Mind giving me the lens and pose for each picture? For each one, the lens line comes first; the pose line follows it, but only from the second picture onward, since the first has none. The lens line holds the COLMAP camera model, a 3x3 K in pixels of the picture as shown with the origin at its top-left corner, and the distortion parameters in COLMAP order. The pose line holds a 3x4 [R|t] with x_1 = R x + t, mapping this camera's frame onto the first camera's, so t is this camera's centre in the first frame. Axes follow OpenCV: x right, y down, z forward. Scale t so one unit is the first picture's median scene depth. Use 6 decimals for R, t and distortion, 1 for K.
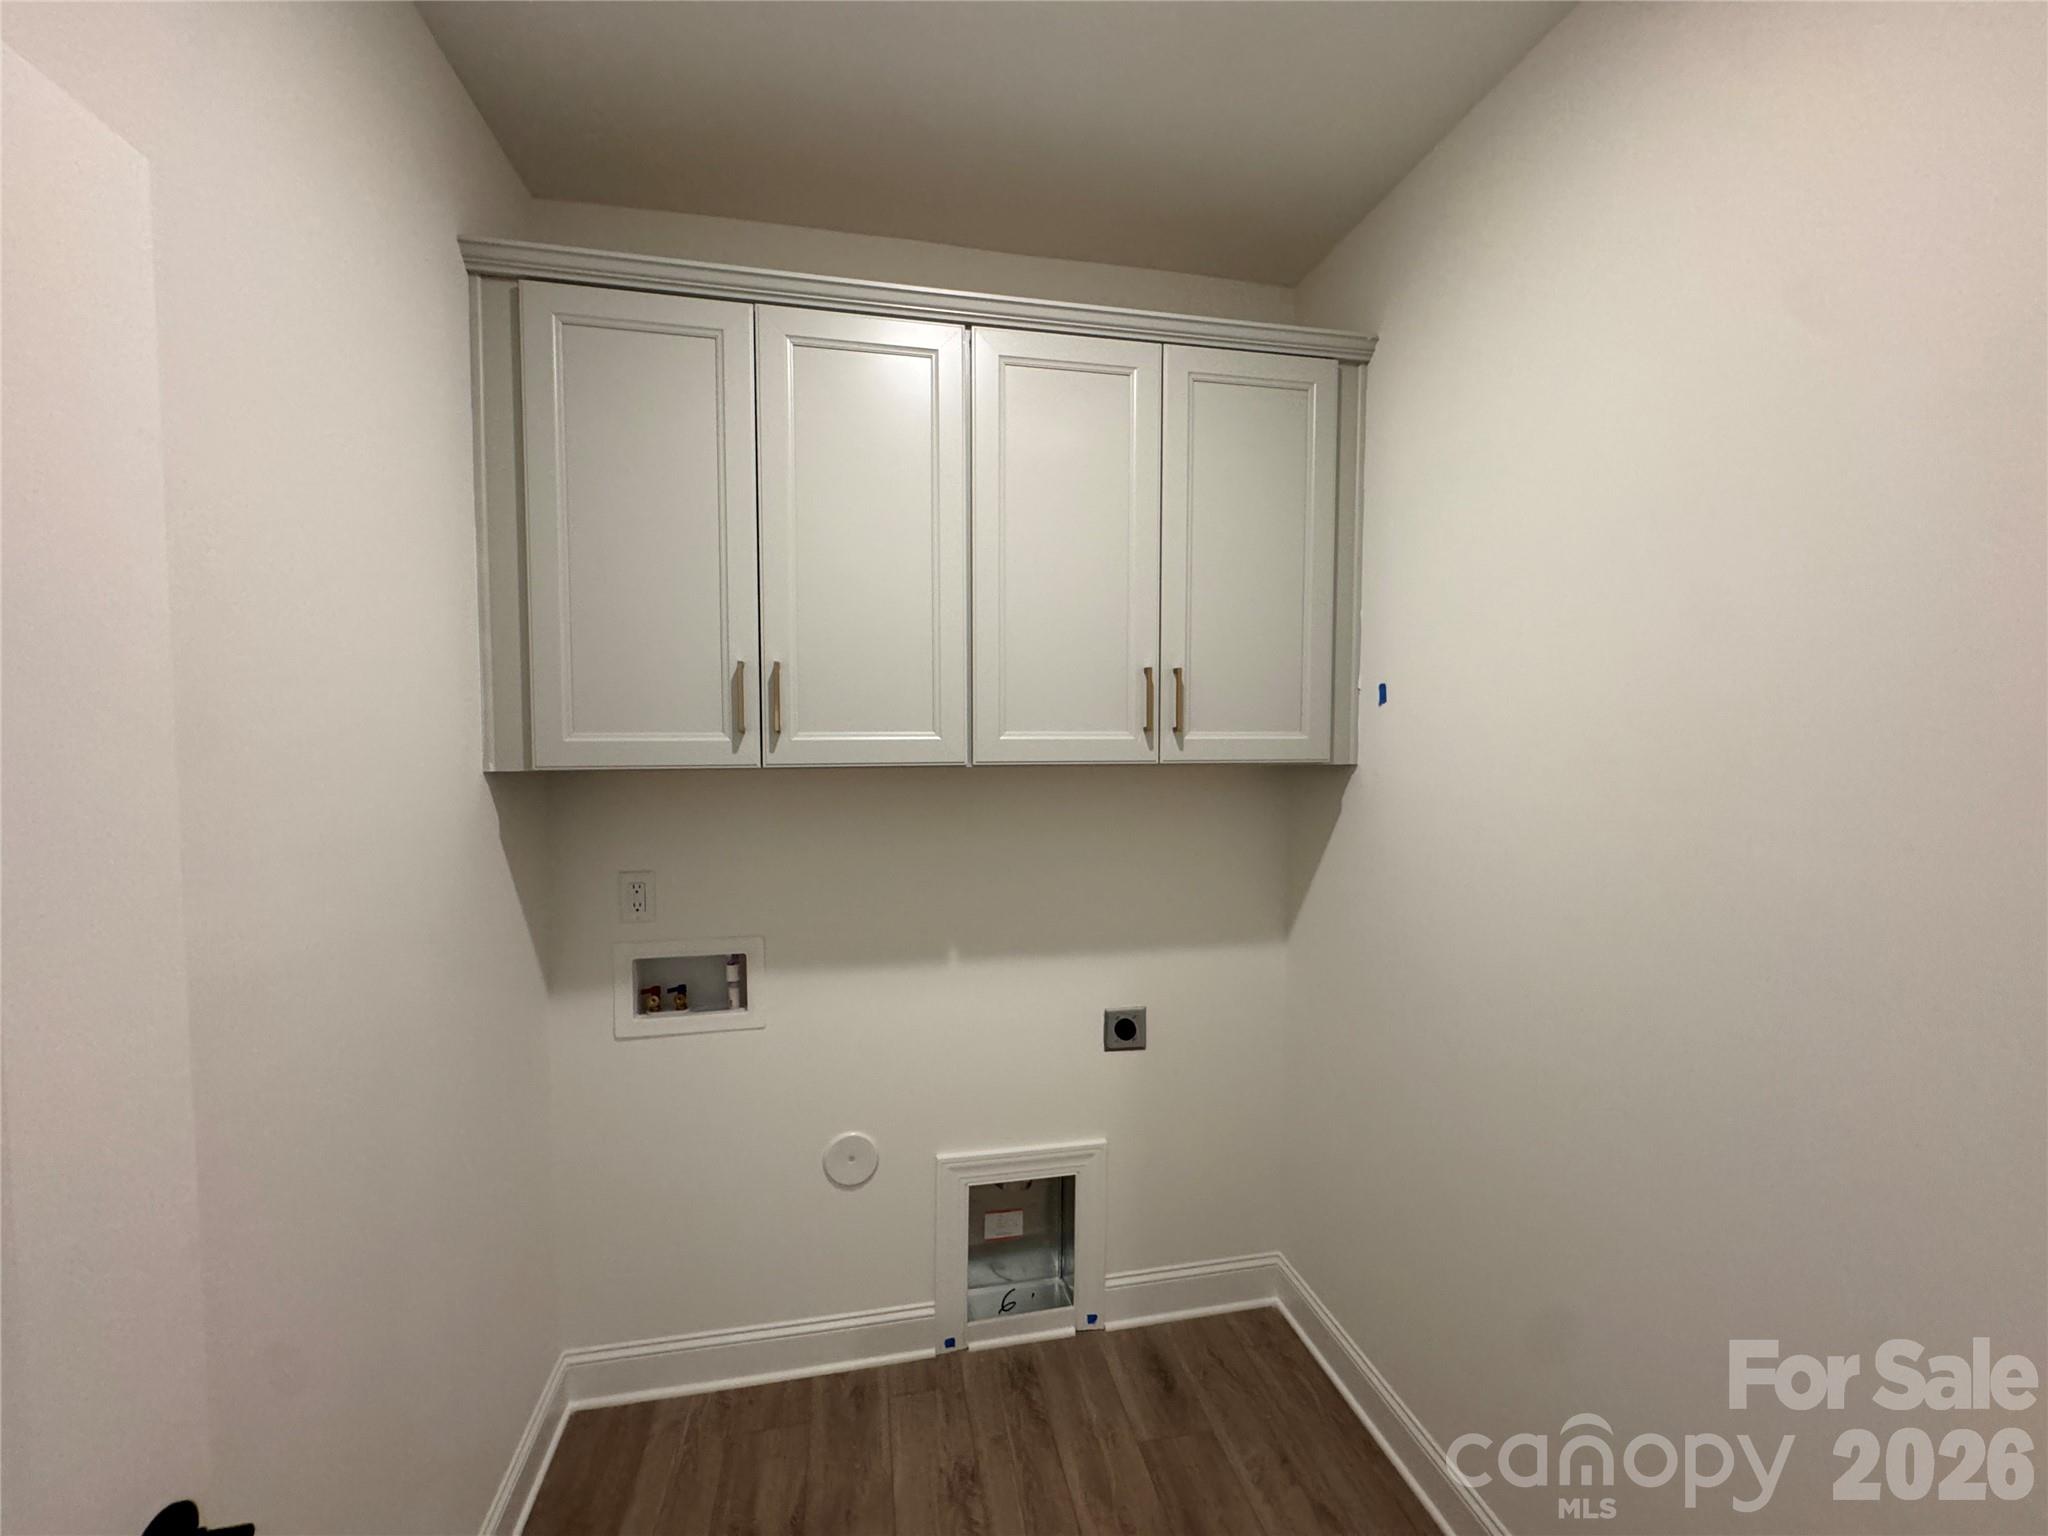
lens RADIAL K [[820.1, 0, 1024.0], [0, 820.1, 768.0], [0, 0, 1]] dist [-0.003979, 0.000097]
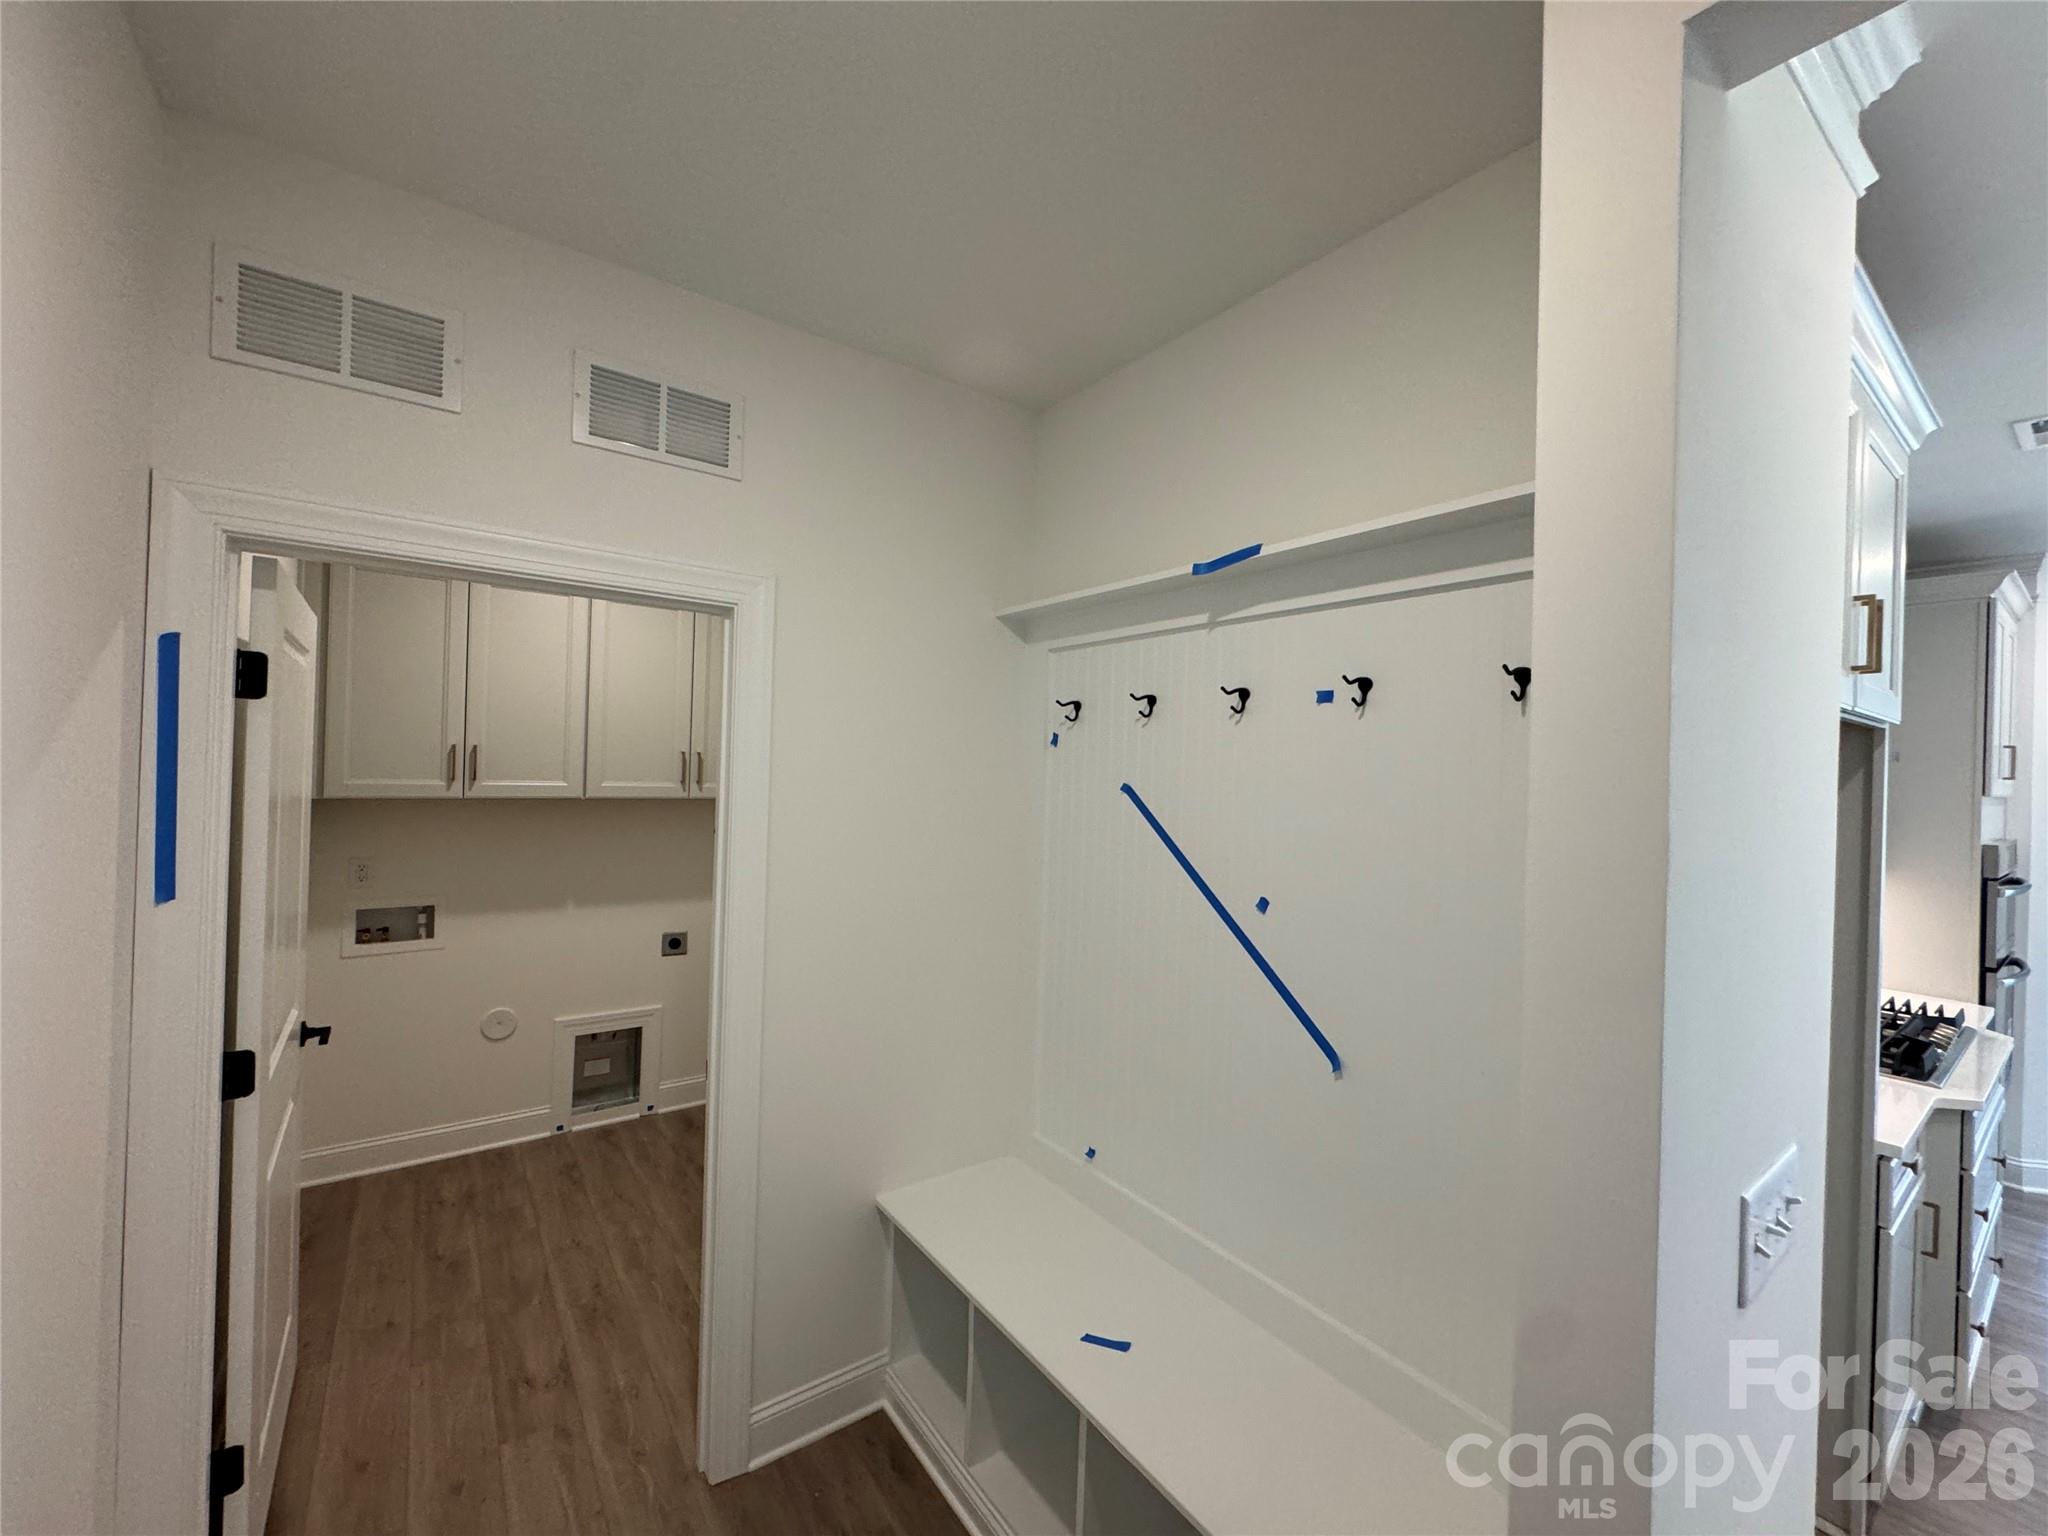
lens RADIAL K [[820.1, 0, 1024.0], [0, 820.1, 768.0], [0, 0, 1]] dist [-0.003979, 0.000097]
pose [[0.908922, 0.027548, 0.416056, 0.065659], [-0.010520, 0.999012, -0.043167, -0.002020], [-0.416834, 0.034858, 0.908314, -1.088469]]
